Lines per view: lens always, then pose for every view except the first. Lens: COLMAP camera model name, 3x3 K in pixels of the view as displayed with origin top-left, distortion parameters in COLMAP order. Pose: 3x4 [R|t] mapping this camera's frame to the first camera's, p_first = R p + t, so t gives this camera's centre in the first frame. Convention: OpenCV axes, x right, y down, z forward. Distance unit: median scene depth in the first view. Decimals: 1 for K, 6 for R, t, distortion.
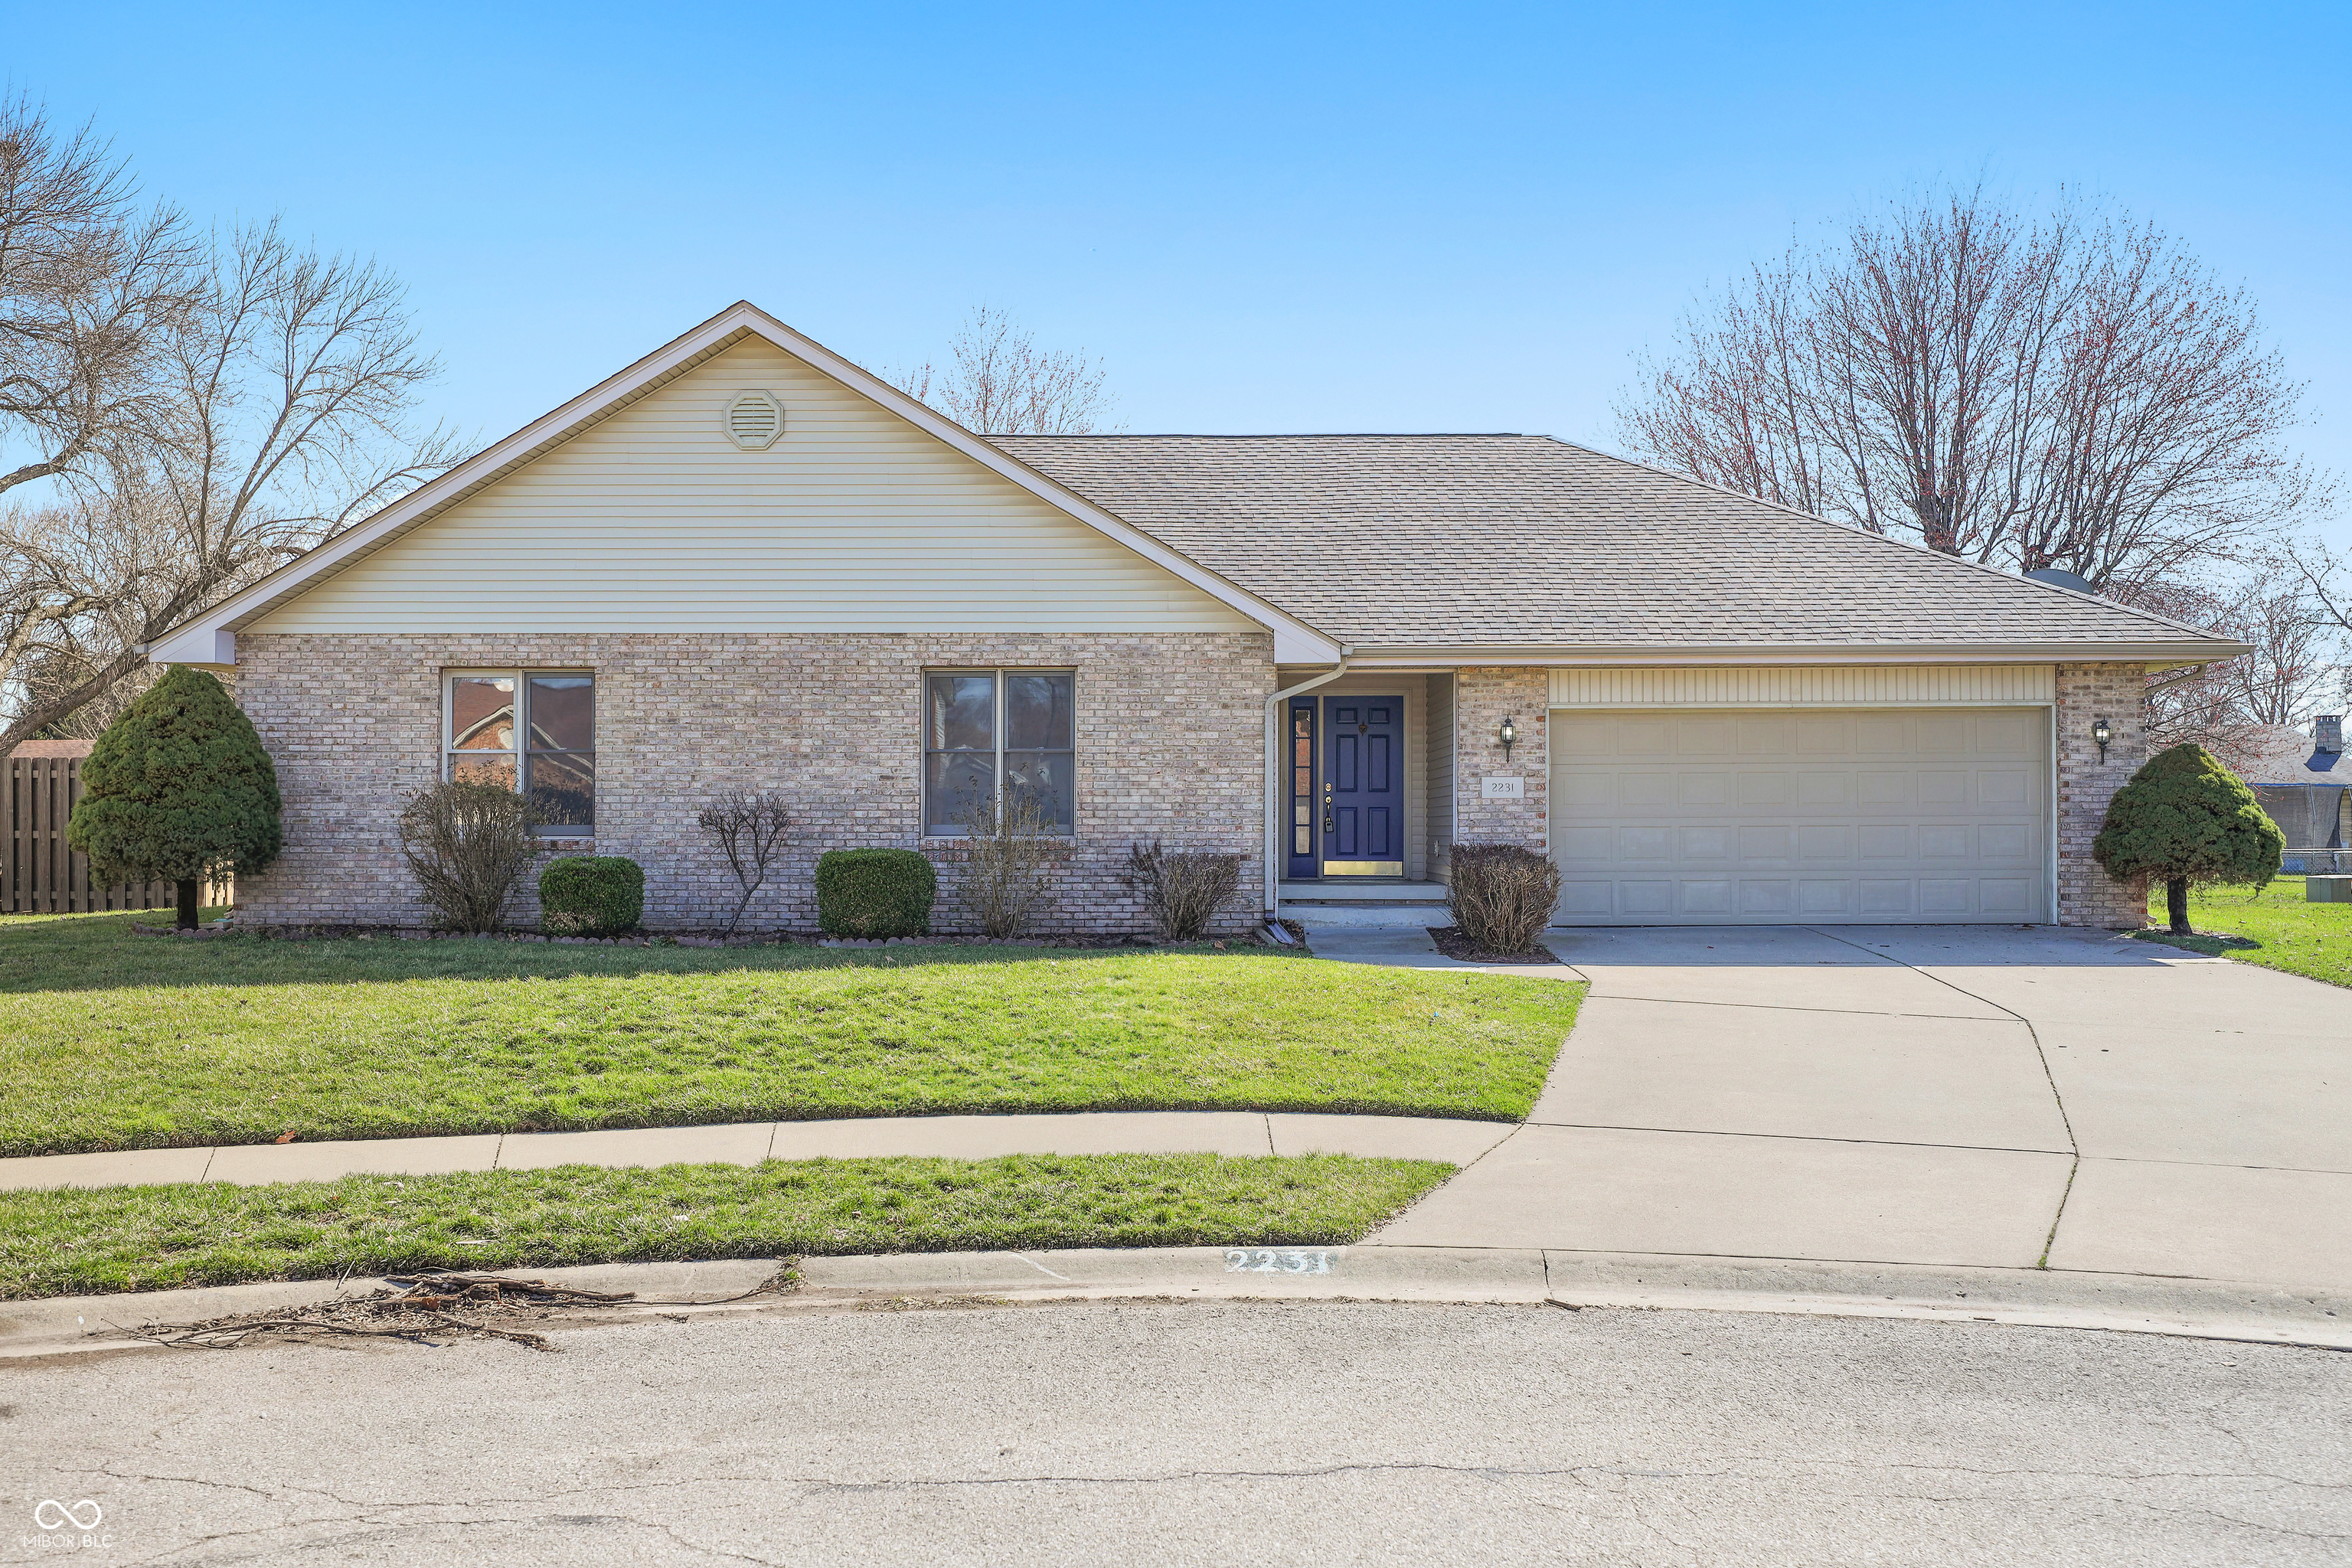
lens RADIAL K [[1949.8, 0, 1176.0], [0, 1949.8, 784.0], [0, 0, 1]] dist [0.007282, 0.009124]
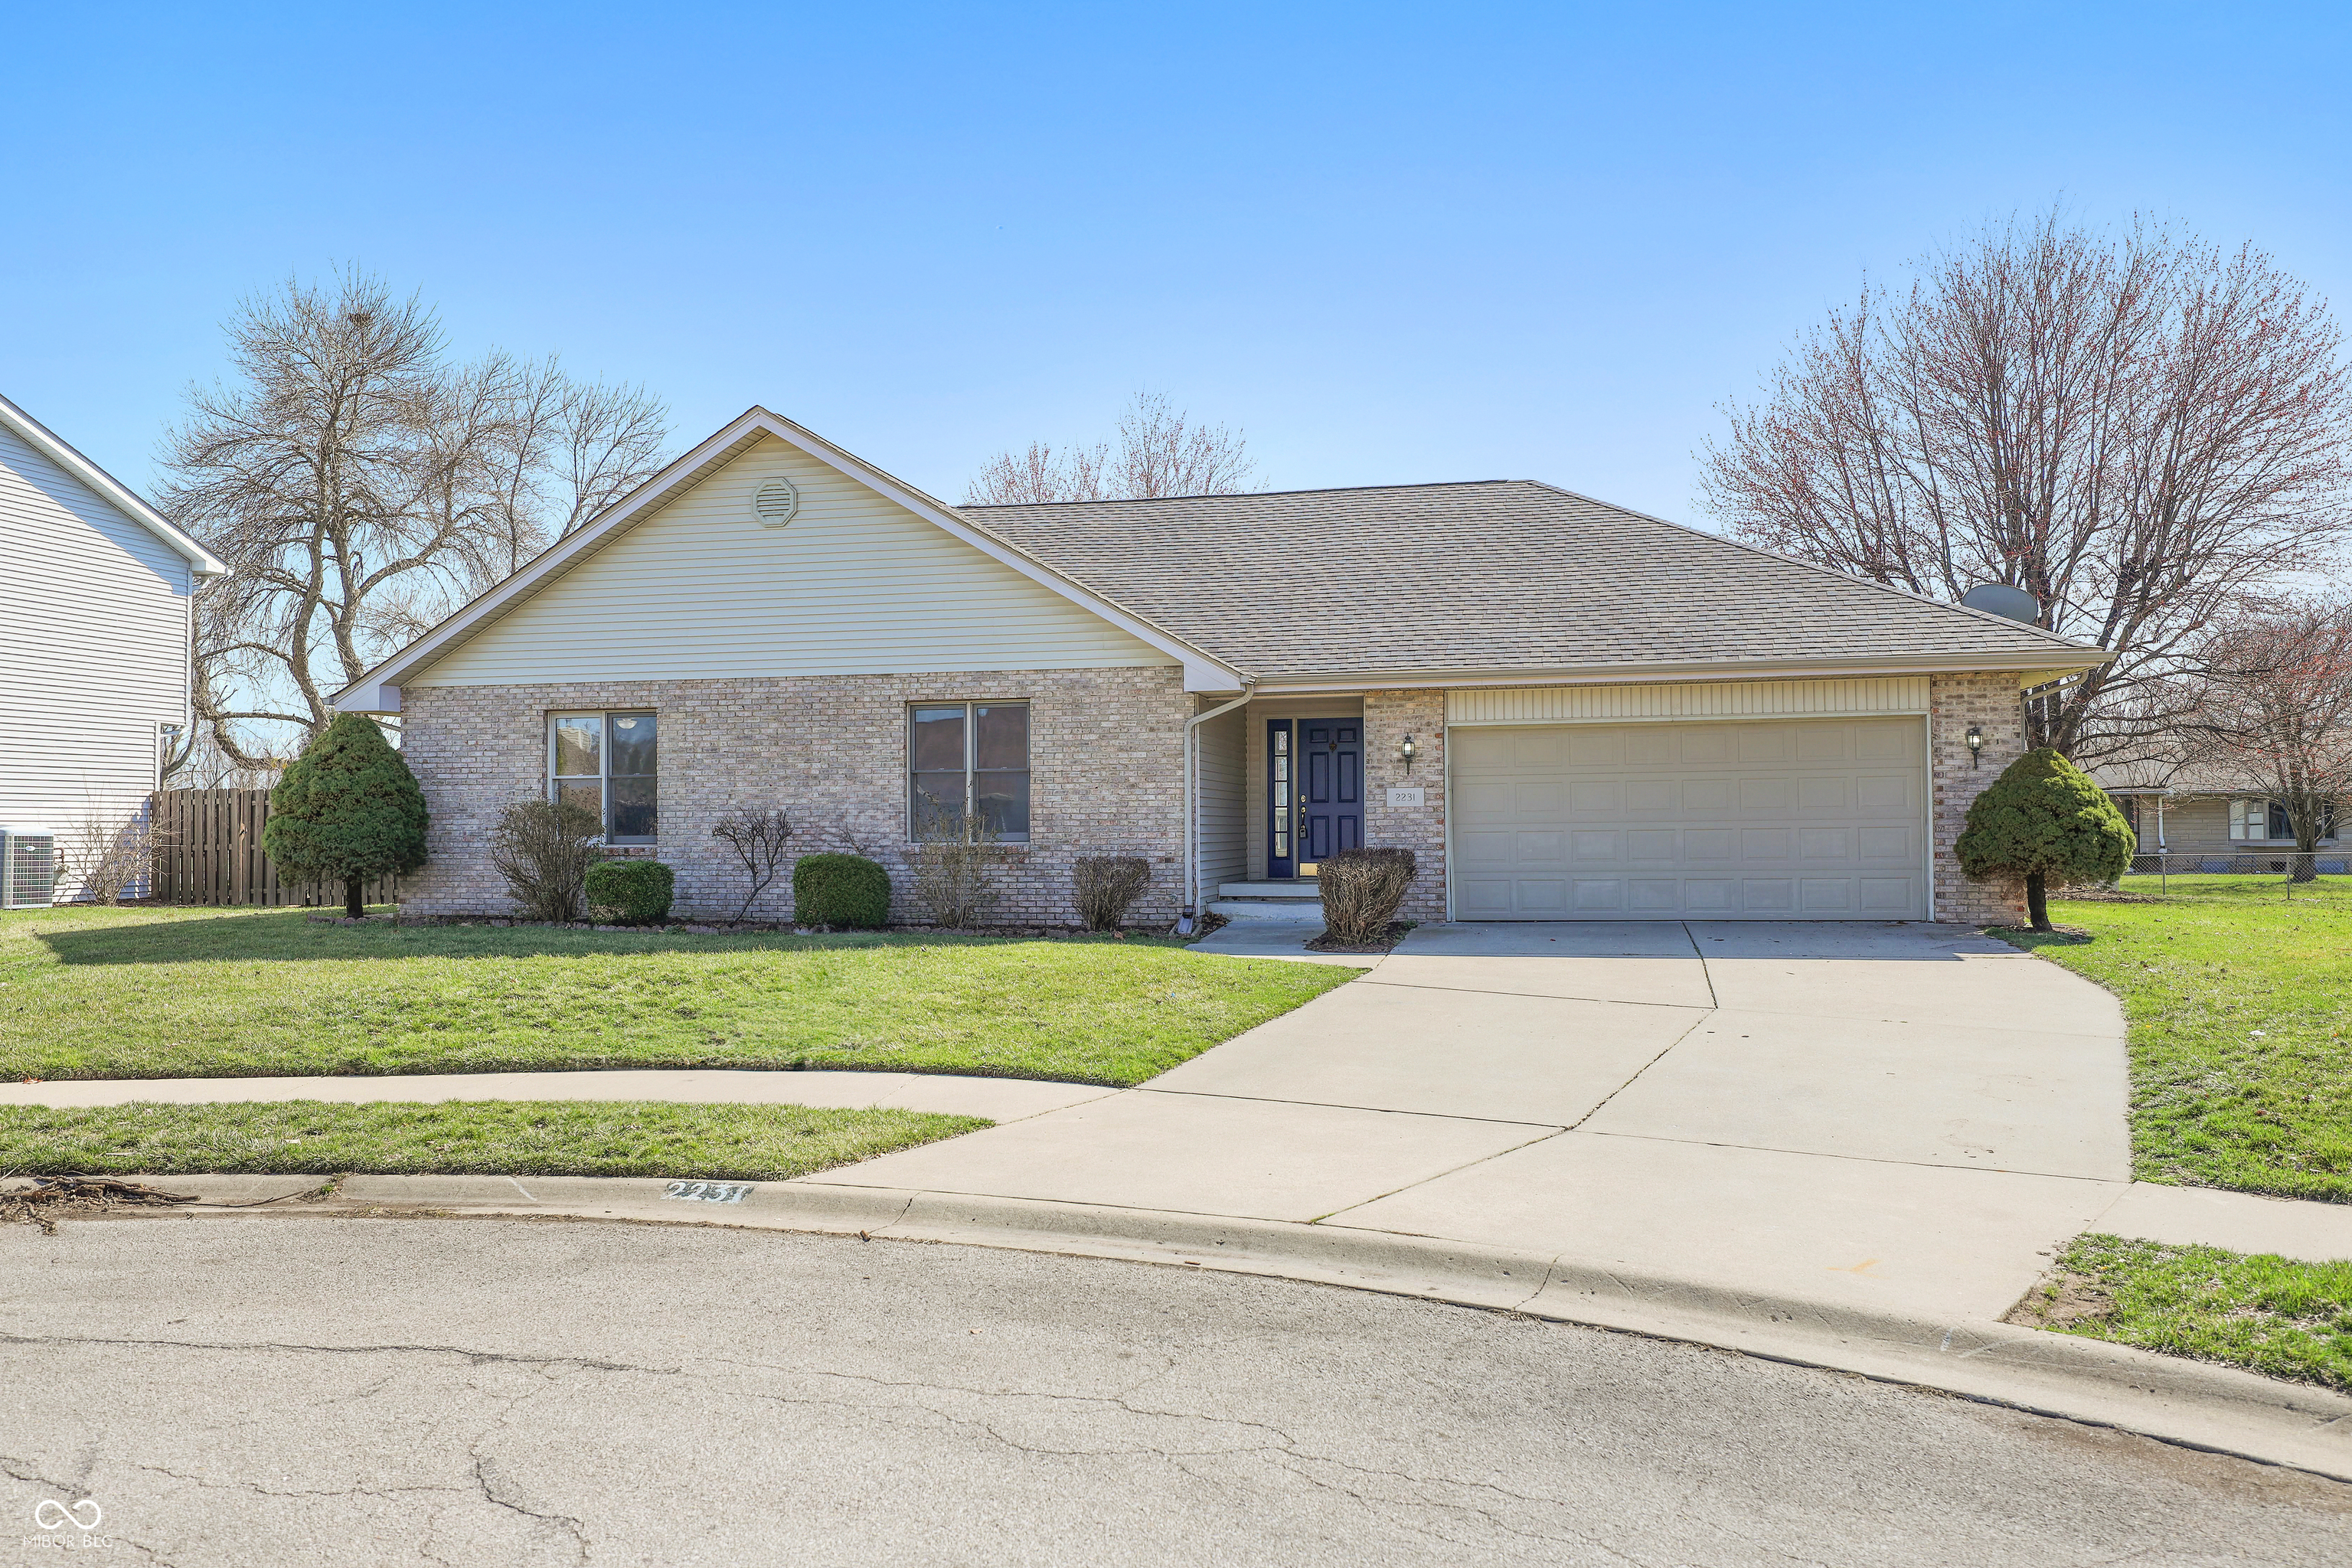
lens RADIAL K [[1700.6, 0, 1176.0], [0, 1700.6, 784.0], [0, 0, 1]] dist [0.004063, 0.001254]
pose [[0.977773, -0.012190, -0.209311, 0.249992], [0.010346, 0.999897, -0.009906, 0.002596], [0.209410, 0.007520, 0.977799, 0.014040]]
